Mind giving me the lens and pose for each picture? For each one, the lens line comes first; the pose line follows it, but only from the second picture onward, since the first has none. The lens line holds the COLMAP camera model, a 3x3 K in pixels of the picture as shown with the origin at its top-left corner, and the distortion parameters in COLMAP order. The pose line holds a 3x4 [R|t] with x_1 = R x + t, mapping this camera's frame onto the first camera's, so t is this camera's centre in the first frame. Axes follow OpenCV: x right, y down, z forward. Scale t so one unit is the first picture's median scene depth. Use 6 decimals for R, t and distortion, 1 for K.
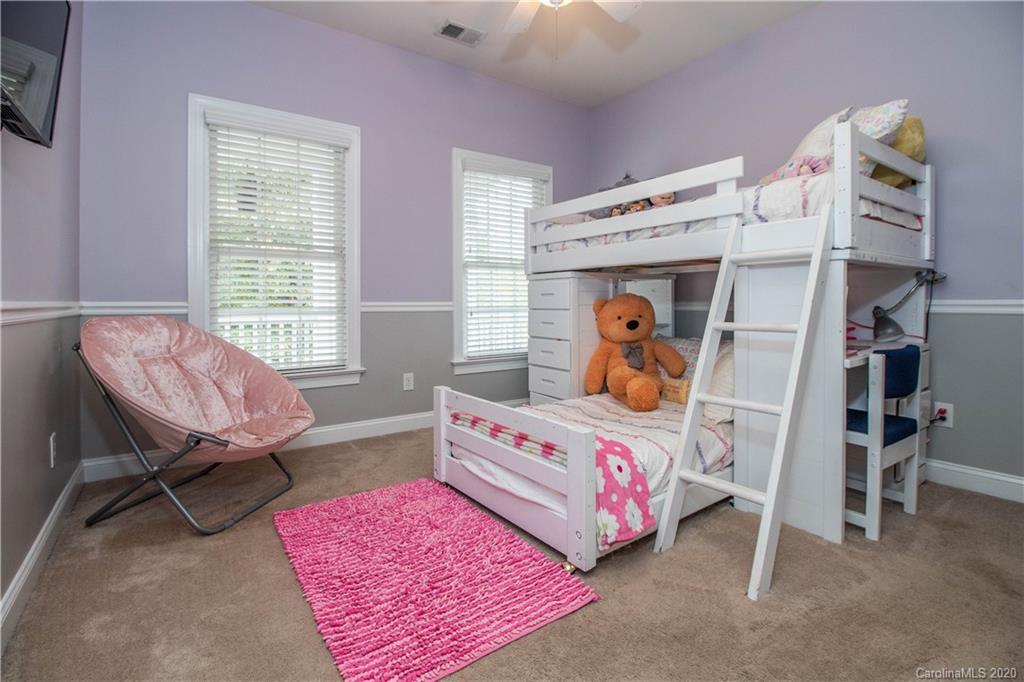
lens RADIAL K [[509.9, 0, 512.0], [0, 509.9, 341.0], [0, 0, 1]] dist [0.026311, 0.000028]
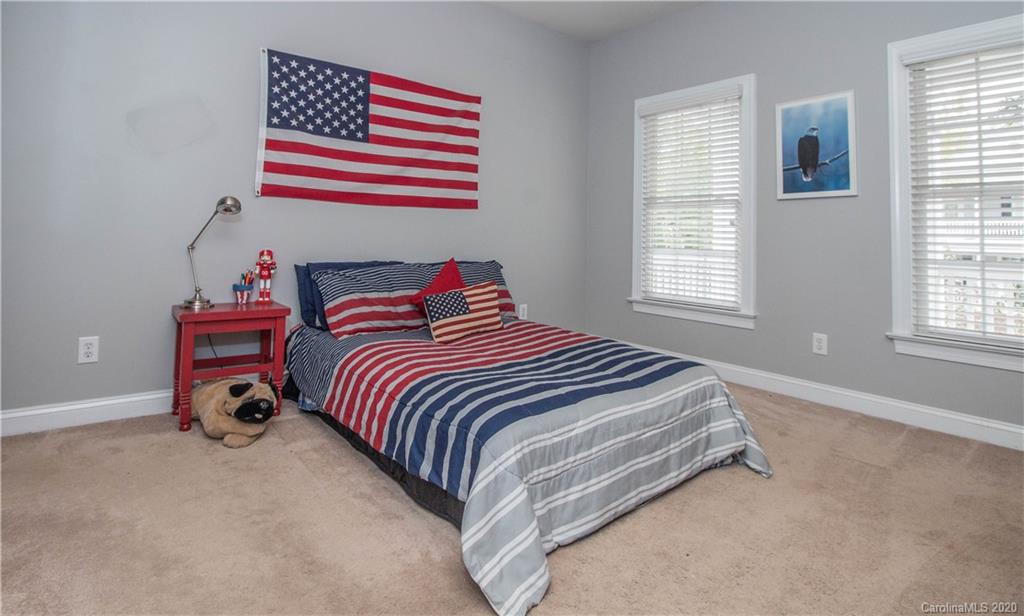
lens RADIAL K [[506.8, 0, 512.0], [0, 506.8, 308.0], [0, 0, 1]] dist [-0.001839, -0.000331]
pose [[0.070627, 0.137248, -0.988016, 0.701612], [-0.109713, 0.985549, 0.129062, -0.037225], [0.991451, 0.099282, 0.084664, 0.489289]]
